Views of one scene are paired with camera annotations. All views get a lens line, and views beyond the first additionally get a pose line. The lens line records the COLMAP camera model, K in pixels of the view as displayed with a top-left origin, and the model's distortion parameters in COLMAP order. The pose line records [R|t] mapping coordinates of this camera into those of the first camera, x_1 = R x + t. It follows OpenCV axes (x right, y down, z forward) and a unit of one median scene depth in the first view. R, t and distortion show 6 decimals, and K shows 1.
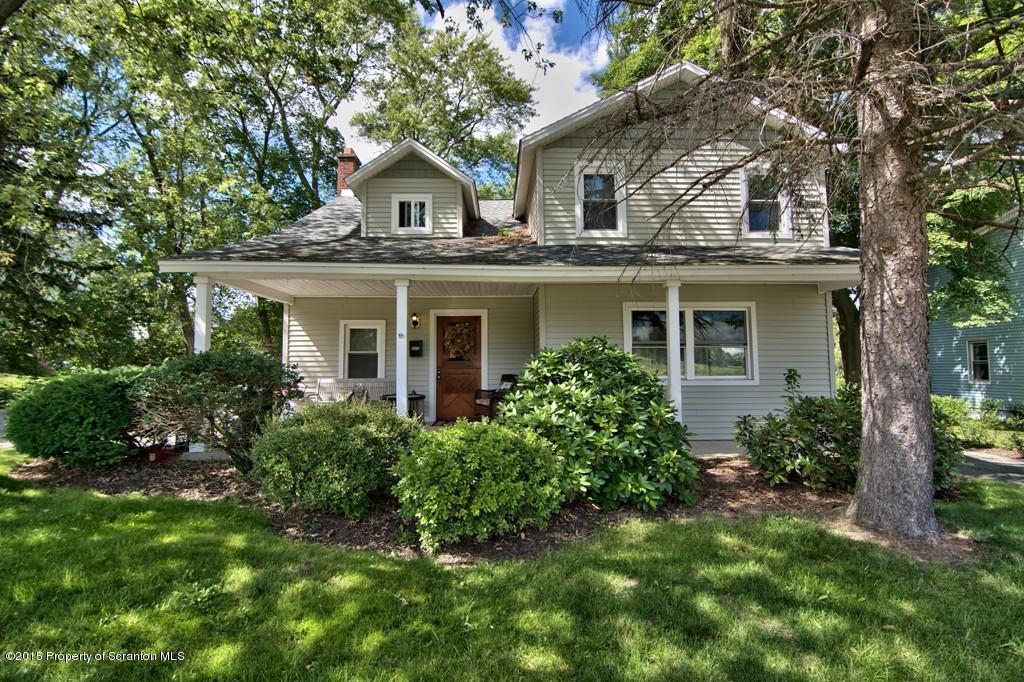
lens RADIAL K [[489.2, 0, 510.2], [0, 489.2, 344.1], [0, 0, 1]] dist [-0.010407, -0.008592]
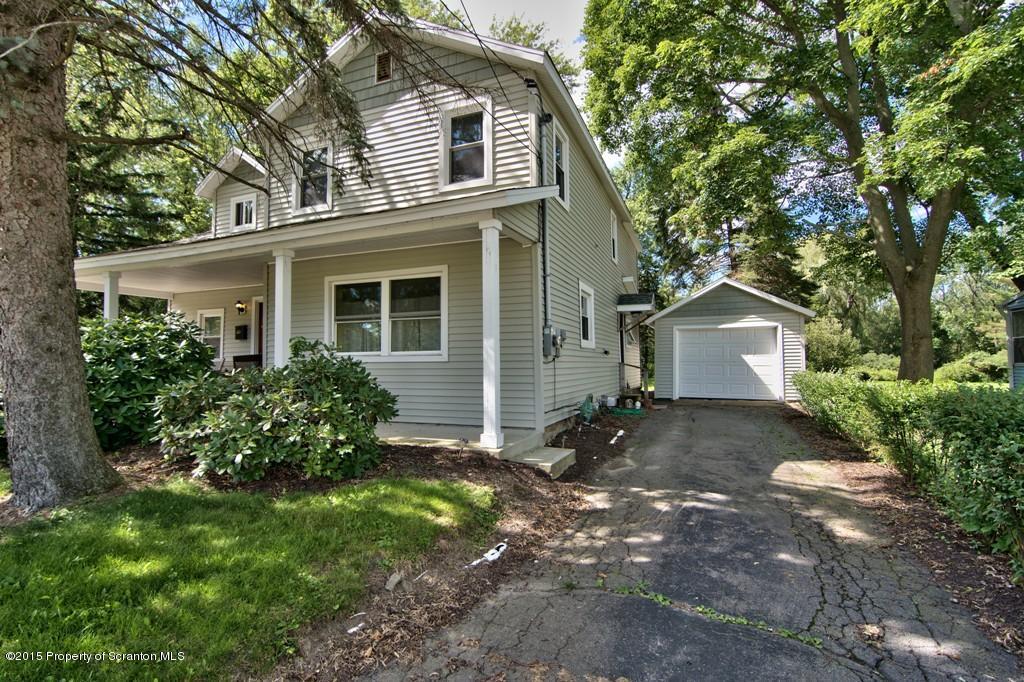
lens RADIAL K [[489.2, 0, 510.2], [0, 489.2, 344.1], [0, 0, 1]] dist [-0.010407, -0.008592]
pose [[0.909741, -0.016074, -0.414864, 0.911525], [0.021823, 0.999720, 0.009120, 0.042672], [0.414601, -0.017351, 0.909838, 0.258189]]
